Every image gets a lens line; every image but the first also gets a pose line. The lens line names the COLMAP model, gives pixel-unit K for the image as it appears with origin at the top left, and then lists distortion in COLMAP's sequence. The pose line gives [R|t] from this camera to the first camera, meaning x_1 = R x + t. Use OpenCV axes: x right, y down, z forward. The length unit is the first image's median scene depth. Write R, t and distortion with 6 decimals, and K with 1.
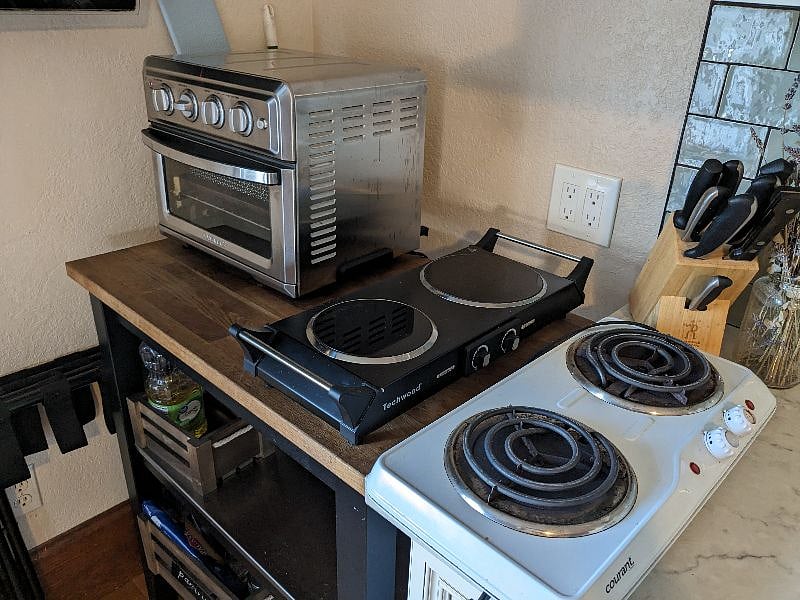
lens RADIAL K [[650.8, 0, 400.0], [0, 650.8, 300.0], [0, 0, 1]] dist [0.004355, 0.003146]
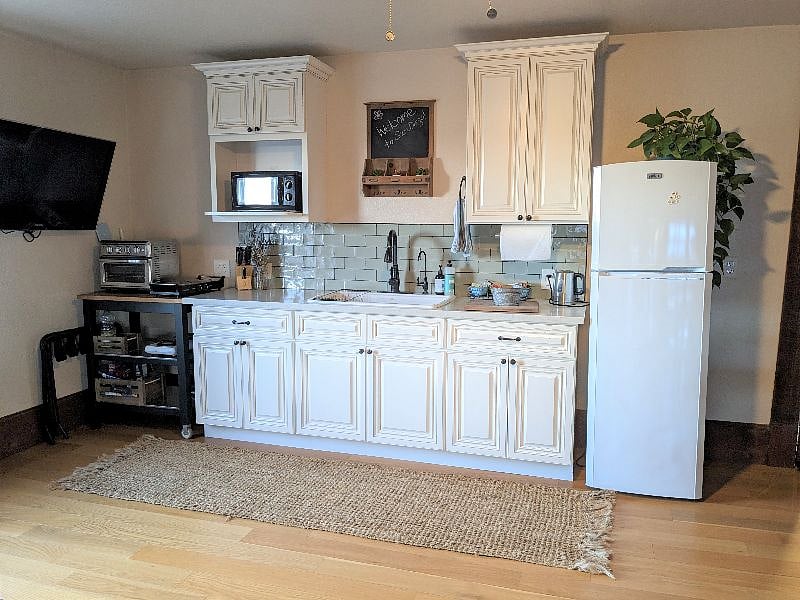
lens RADIAL K [[650.8, 0, 400.0], [0, 650.8, 300.0], [0, 0, 1]] dist [0.004355, 0.003146]
pose [[0.887836, -0.083995, 0.452430, -0.625136], [0.218135, 0.942533, -0.253077, 1.395761], [-0.405173, 0.323381, 0.855137, -3.049661]]
